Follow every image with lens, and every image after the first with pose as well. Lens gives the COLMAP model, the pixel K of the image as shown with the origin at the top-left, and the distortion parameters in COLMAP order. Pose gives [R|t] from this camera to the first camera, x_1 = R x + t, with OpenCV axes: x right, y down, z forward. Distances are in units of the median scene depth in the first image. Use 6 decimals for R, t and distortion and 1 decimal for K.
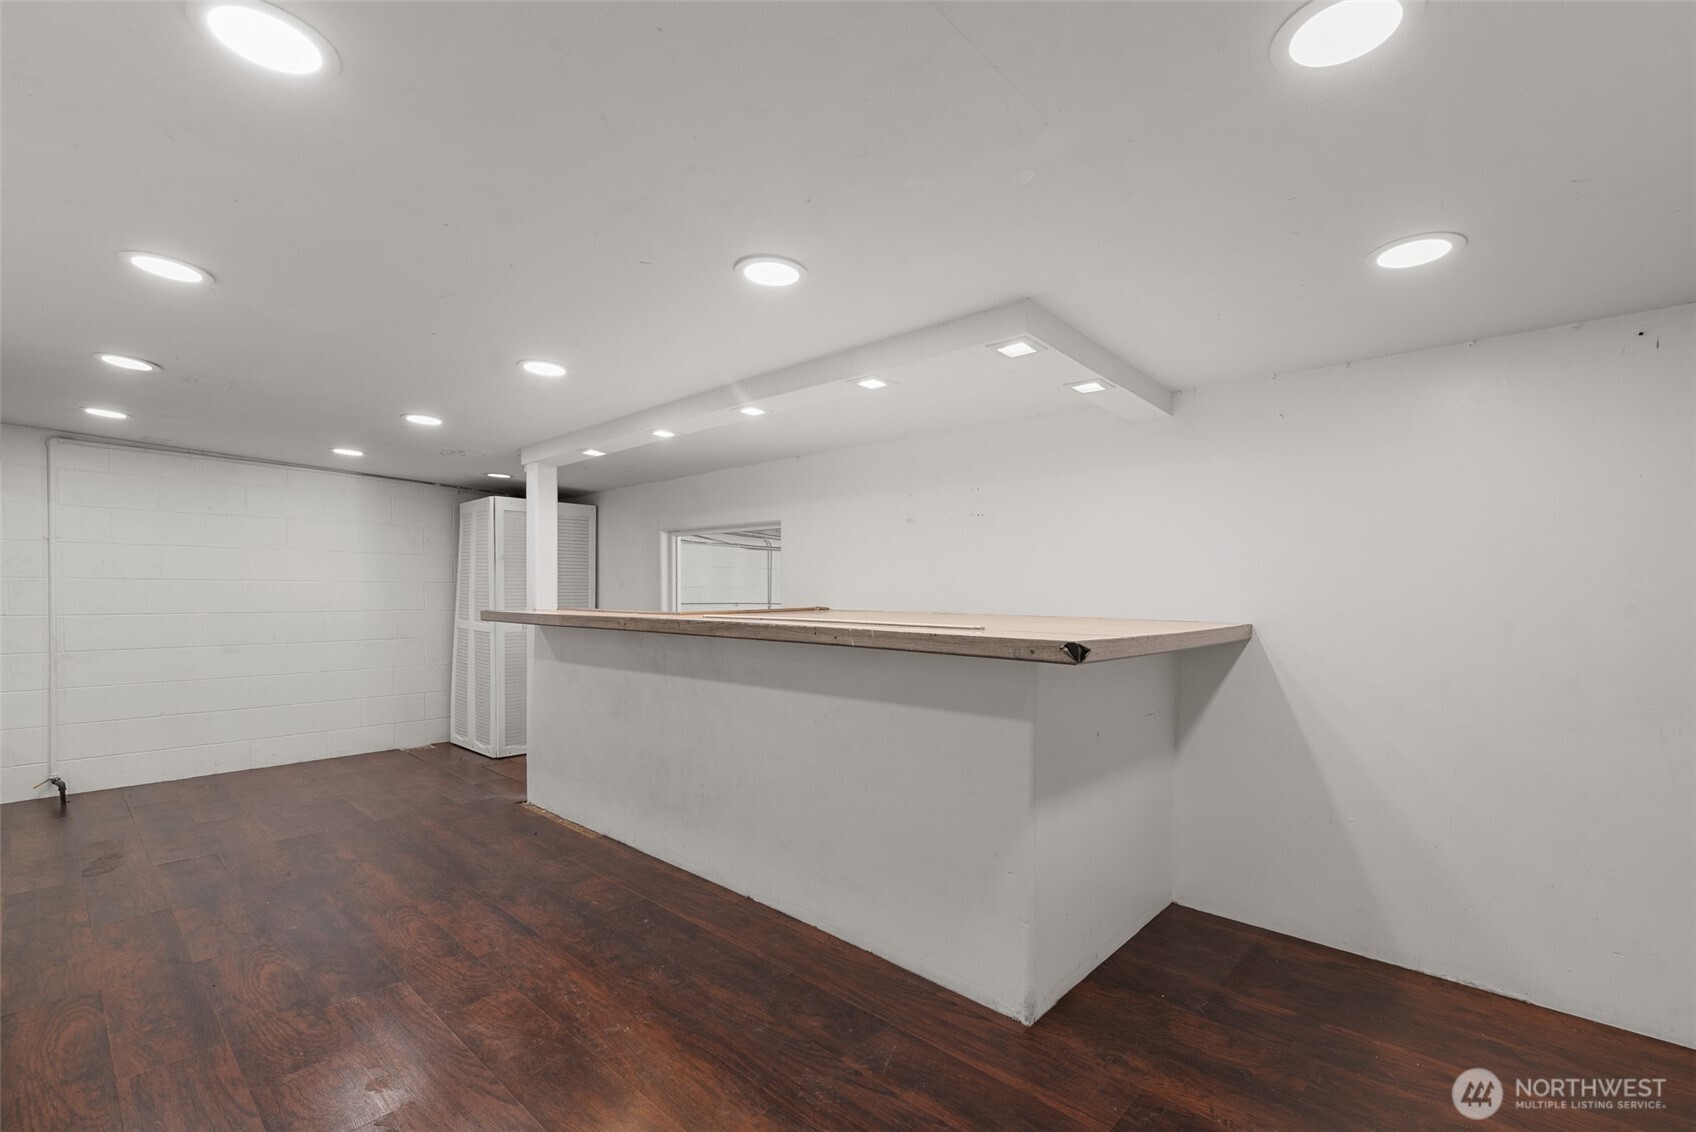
lens RADIAL K [[742.7, 0, 862.0], [0, 742.7, 584.6], [0, 0, 1]] dist [-0.000446, -0.000077]
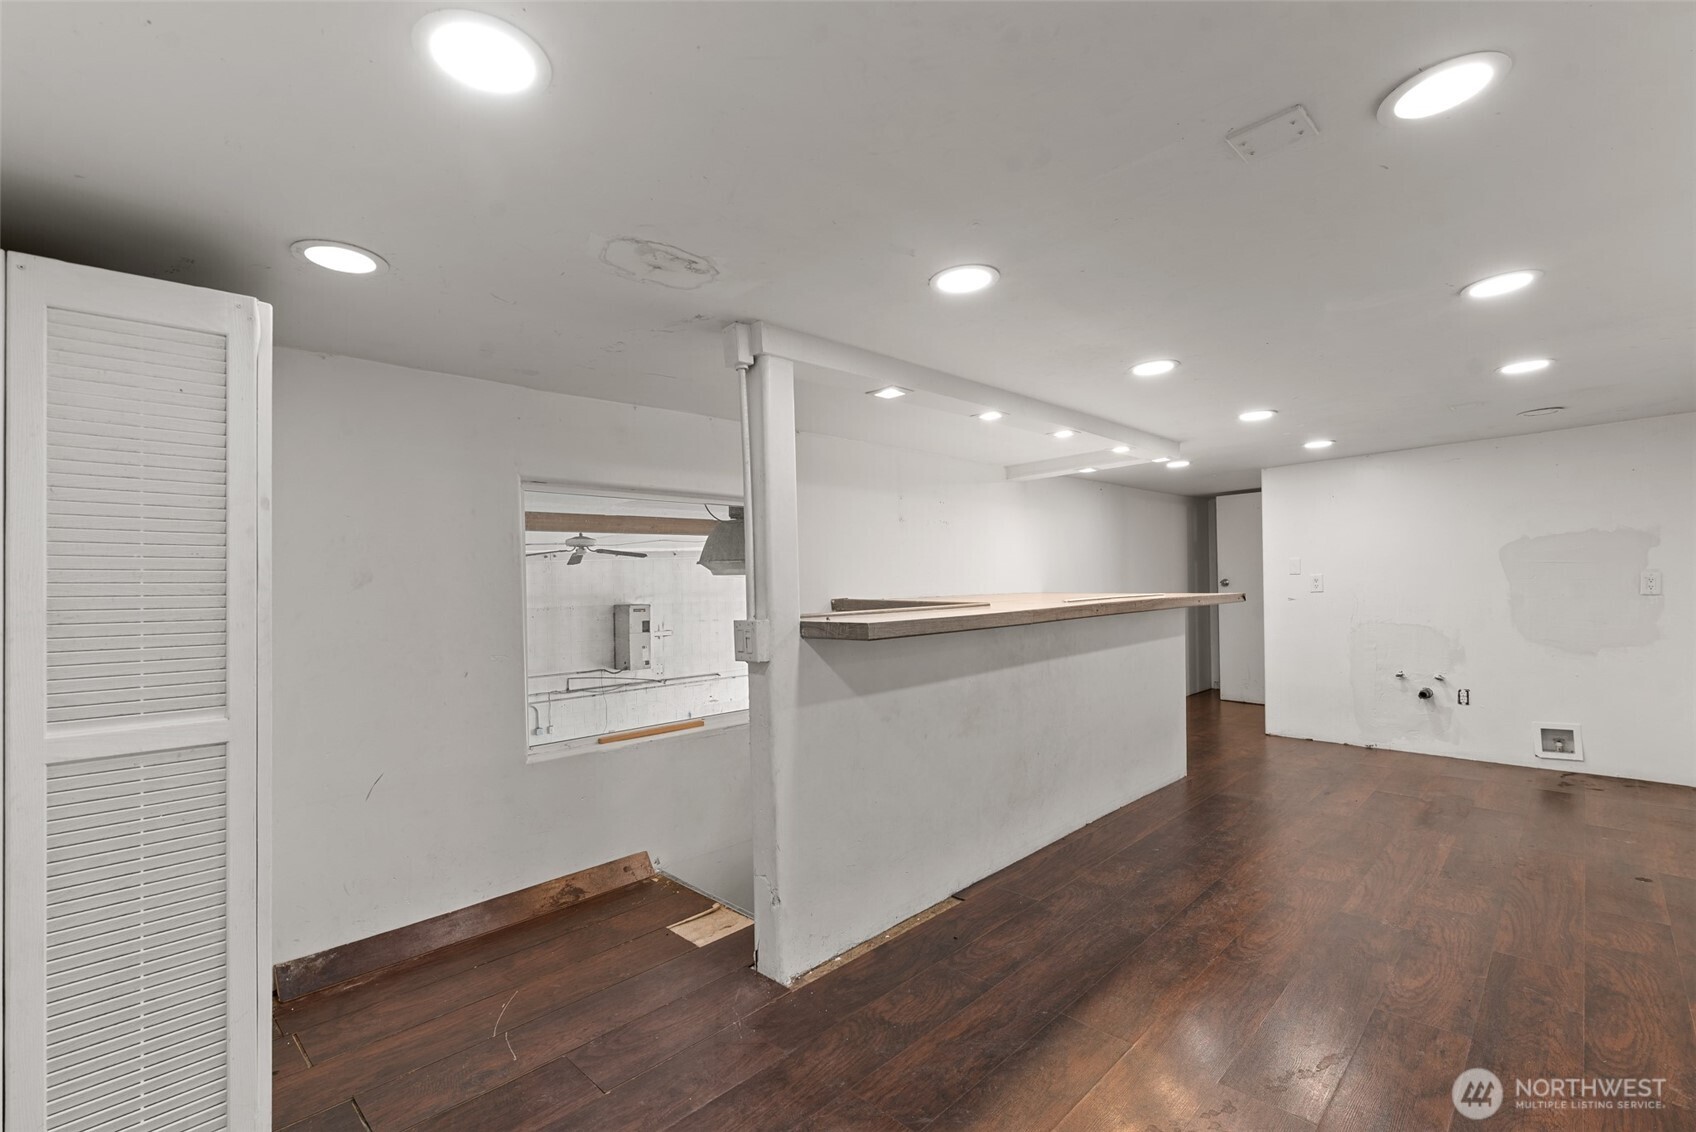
lens RADIAL K [[742.7, 0, 861.2], [0, 742.7, 555.8], [0, 0, 1]] dist [-0.000446, -0.000077]
pose [[0.043615, 0.025885, 0.998713, -1.392290], [0.009782, 0.999605, -0.026336, 0.000524], [-0.999001, 0.010918, 0.043345, 1.291645]]
